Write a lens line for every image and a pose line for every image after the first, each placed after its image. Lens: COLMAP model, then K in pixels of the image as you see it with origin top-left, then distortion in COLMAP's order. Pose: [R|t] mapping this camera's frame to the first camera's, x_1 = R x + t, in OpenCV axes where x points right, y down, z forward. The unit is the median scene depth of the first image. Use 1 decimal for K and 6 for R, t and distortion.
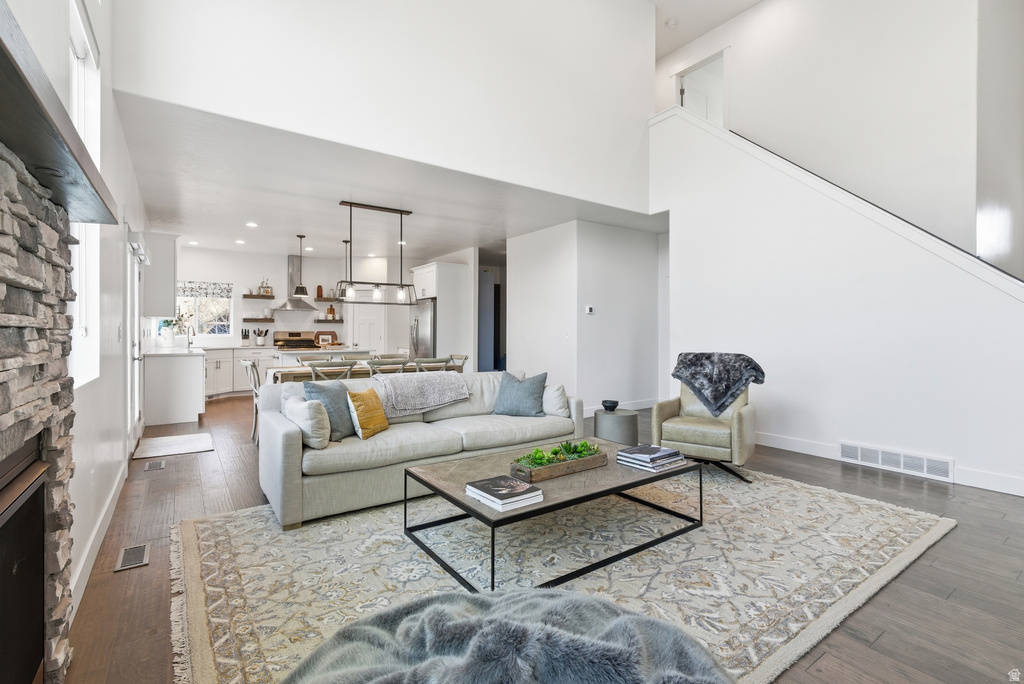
lens RADIAL K [[462.4, 0, 517.1], [0, 462.4, 335.4], [0, 0, 1]] dist [0.001482, 0.000313]
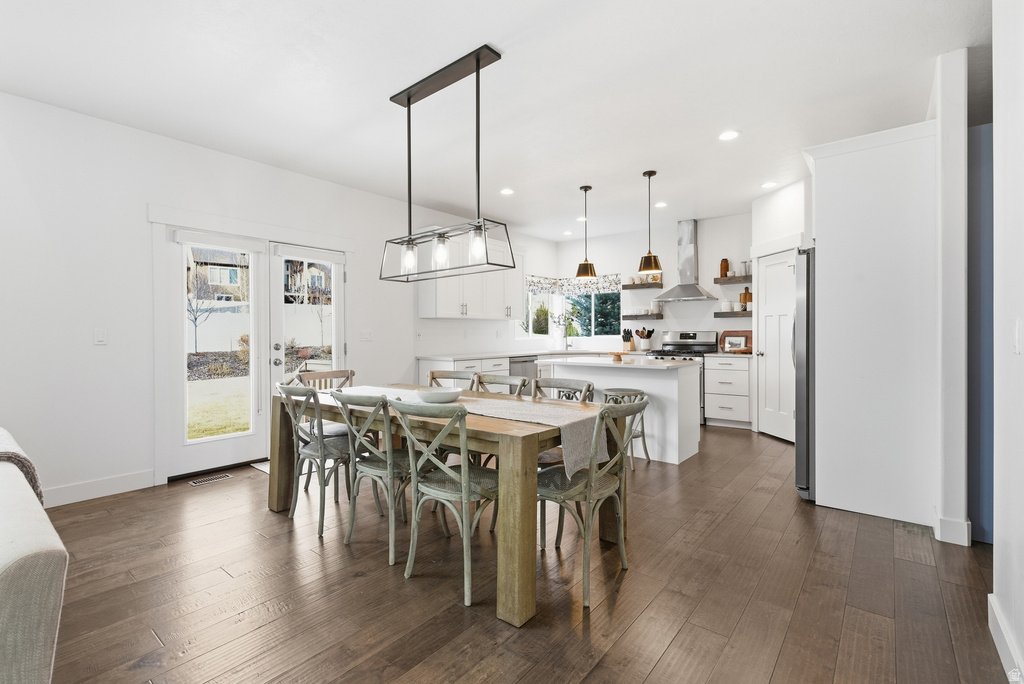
lens RADIAL K [[462.4, 0, 517.1], [0, 462.4, 335.4], [0, 0, 1]] dist [0.001482, 0.000313]
pose [[0.265876, -0.001971, -0.964005, 0.114296], [0.002874, 0.999995, -0.001252, -0.002383], [0.964003, -0.002437, 0.265881, 0.586522]]
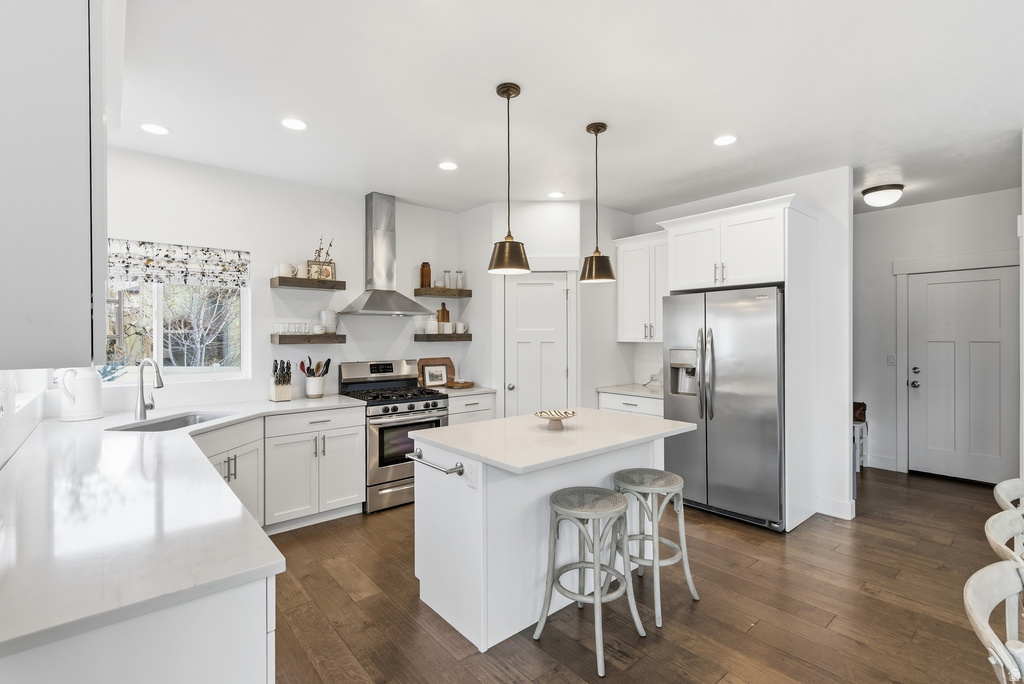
lens RADIAL K [[469.6, 0, 514.2], [0, 469.6, 338.3], [0, 0, 1]] dist [-0.000821, 0.000102]
pose [[0.996470, -0.008192, 0.083543, -0.397211], [0.008303, 0.999965, -0.000976, -0.030040], [-0.083532, 0.001666, 0.996504, 0.537891]]
